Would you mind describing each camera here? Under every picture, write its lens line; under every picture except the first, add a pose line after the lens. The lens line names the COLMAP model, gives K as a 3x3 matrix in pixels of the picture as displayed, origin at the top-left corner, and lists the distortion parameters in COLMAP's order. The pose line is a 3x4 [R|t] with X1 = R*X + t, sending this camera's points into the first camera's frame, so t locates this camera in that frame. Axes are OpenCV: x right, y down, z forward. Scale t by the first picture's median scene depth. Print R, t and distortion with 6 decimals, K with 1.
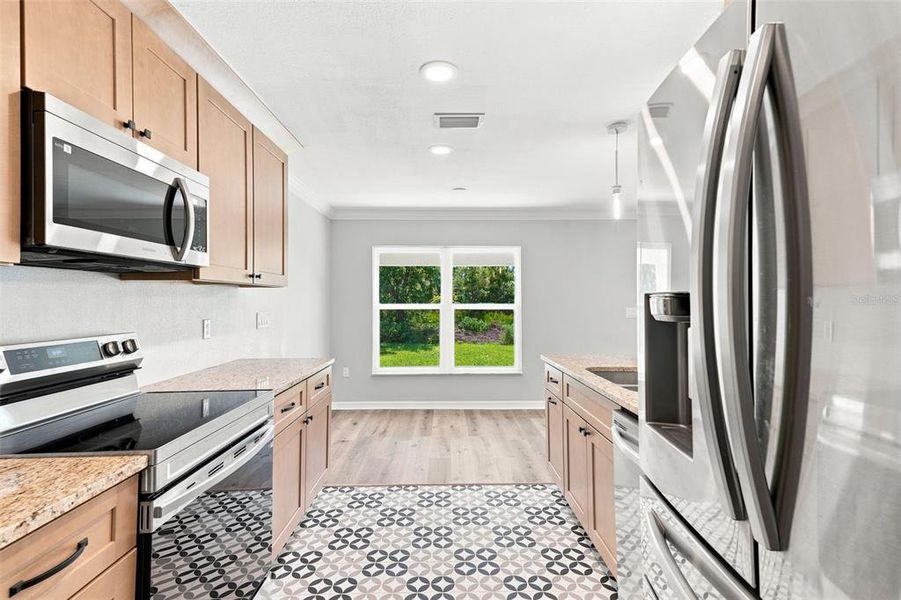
lens RADIAL K [[428.4, 0, 449.9], [0, 428.4, 301.7], [0, 0, 1]] dist [0.114126, -0.000432]
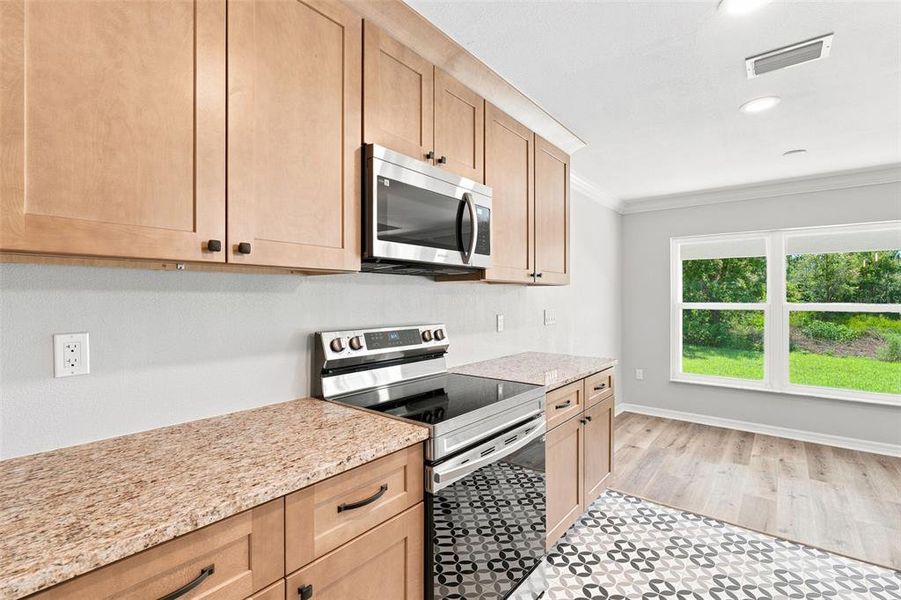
lens RADIAL K [[417.5, 0, 456.5], [0, 417.5, 301.6], [0, 0, 1]] dist [0.016414, -0.000860]
pose [[0.785269, 0.007720, -0.619106, 0.033234], [-0.004718, 0.999968, 0.006486, -0.000422], [0.619137, -0.002172, 0.785280, 0.096658]]
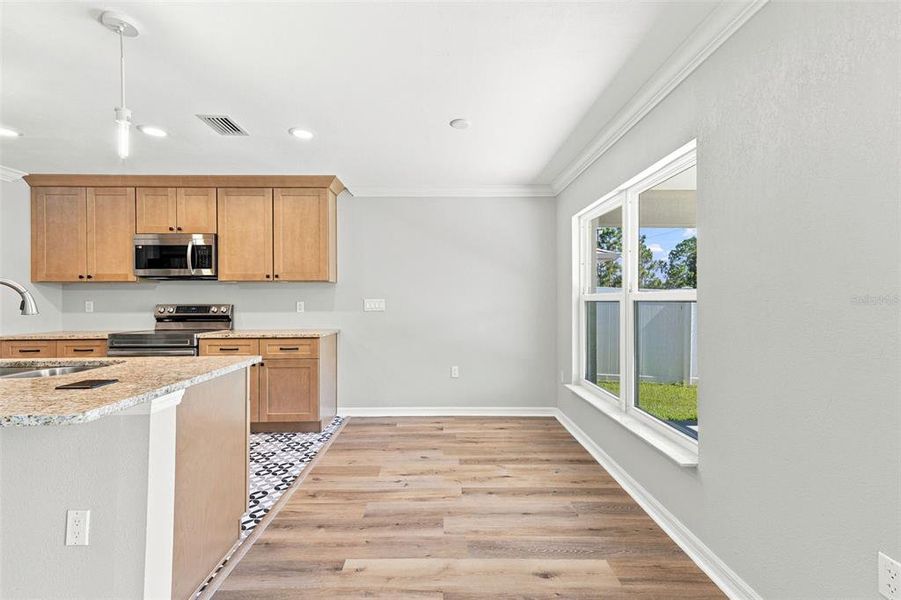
lens RADIAL K [[410.0, 0, 447.9], [0, 410.0, 301.5], [0, 0, 1]] dist [0.018126, -0.000063]
pose [[-0.006720, 0.002262, -0.999975, 1.549066], [0.001231, 0.999997, 0.002254, 0.052511], [0.999977, -0.001216, -0.006723, 2.257004]]
